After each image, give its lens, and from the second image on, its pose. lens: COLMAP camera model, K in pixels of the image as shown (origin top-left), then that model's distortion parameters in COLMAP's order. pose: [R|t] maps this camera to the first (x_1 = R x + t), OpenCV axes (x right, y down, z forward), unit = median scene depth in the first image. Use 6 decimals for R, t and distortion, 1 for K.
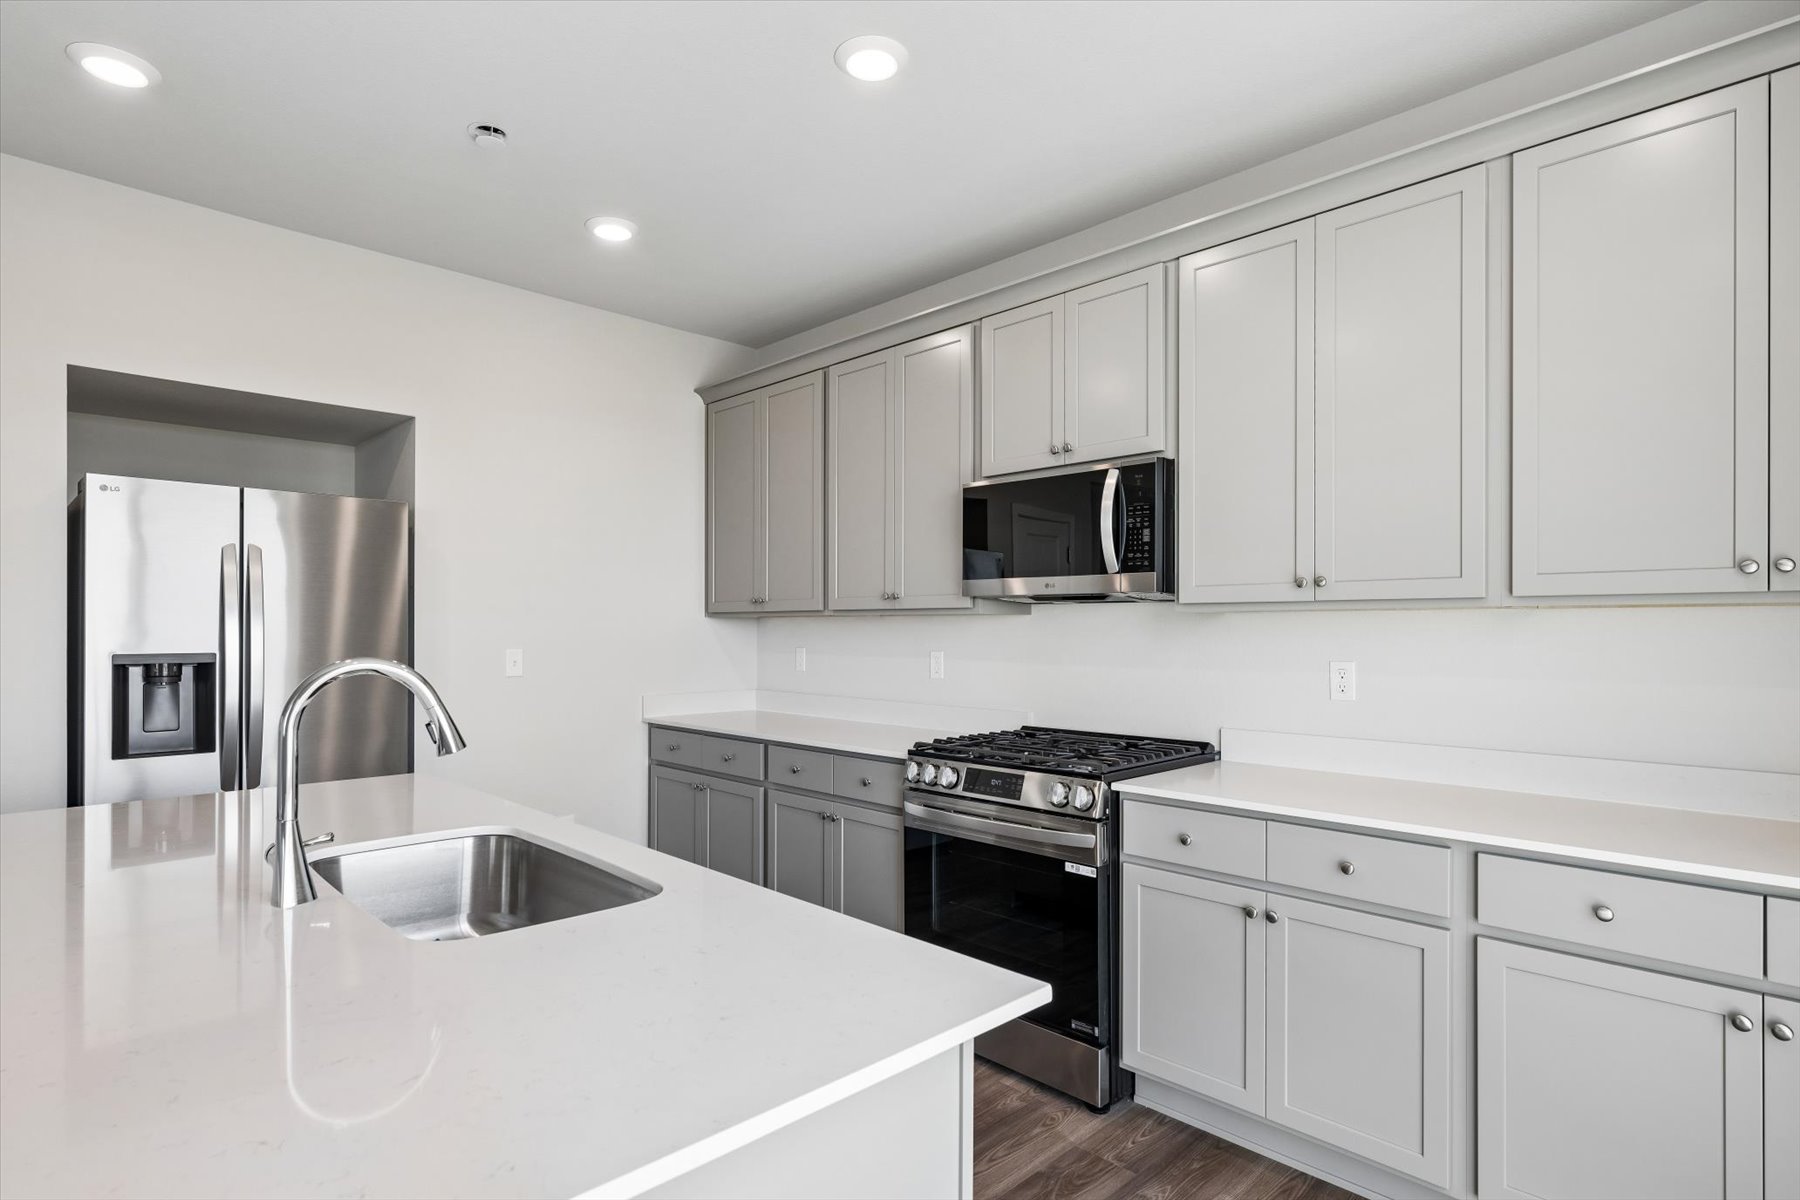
lens RADIAL K [[952.0, 0, 887.4], [0, 952.0, 617.1], [0, 0, 1]] dist [0.004352, 0.001071]
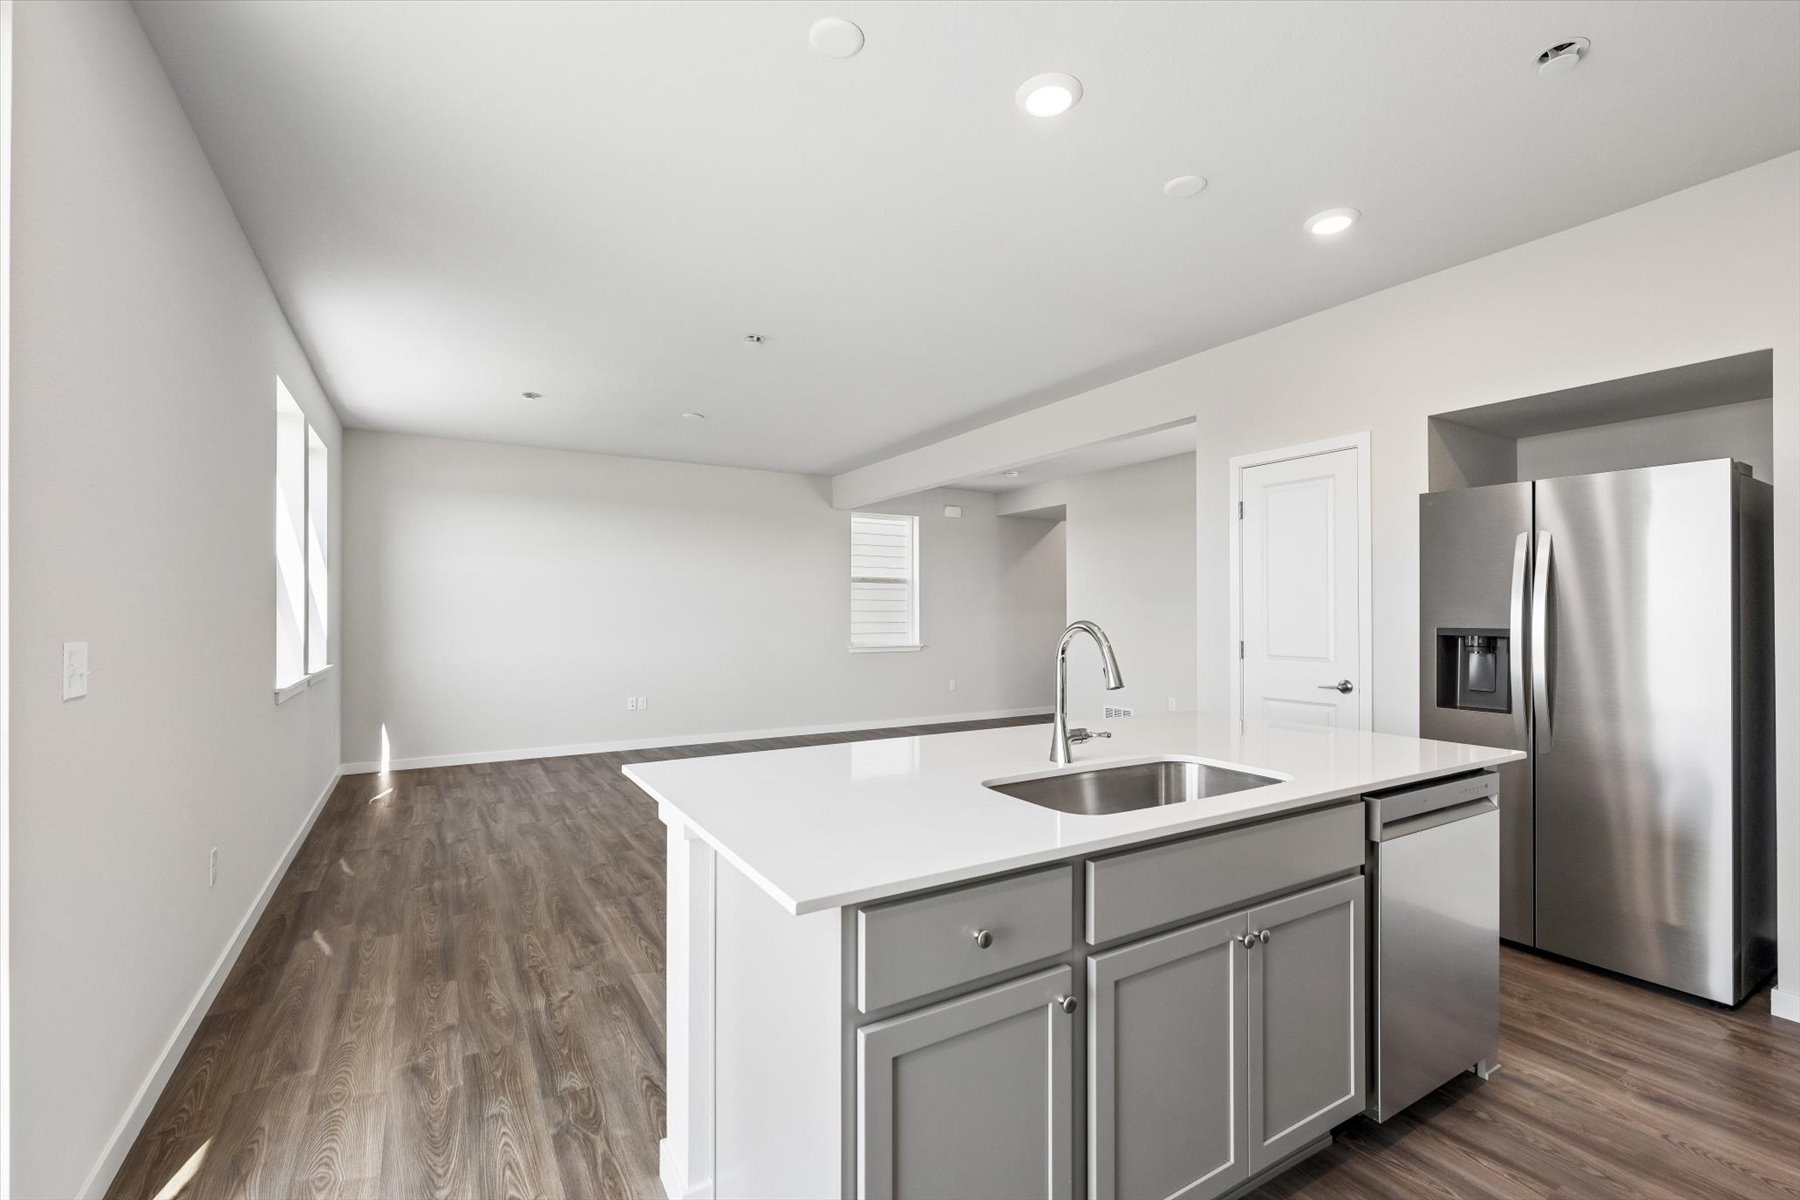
lens RADIAL K [[758.7, 0, 900.4], [0, 758.7, 606.9], [0, 0, 1]] dist [-0.000227, 0.000887]
pose [[-0.213202, -0.010669, -0.976950, 0.383617], [0.011665, 0.999841, -0.013464, 0.015375], [0.976939, -0.014267, -0.213043, 0.502087]]
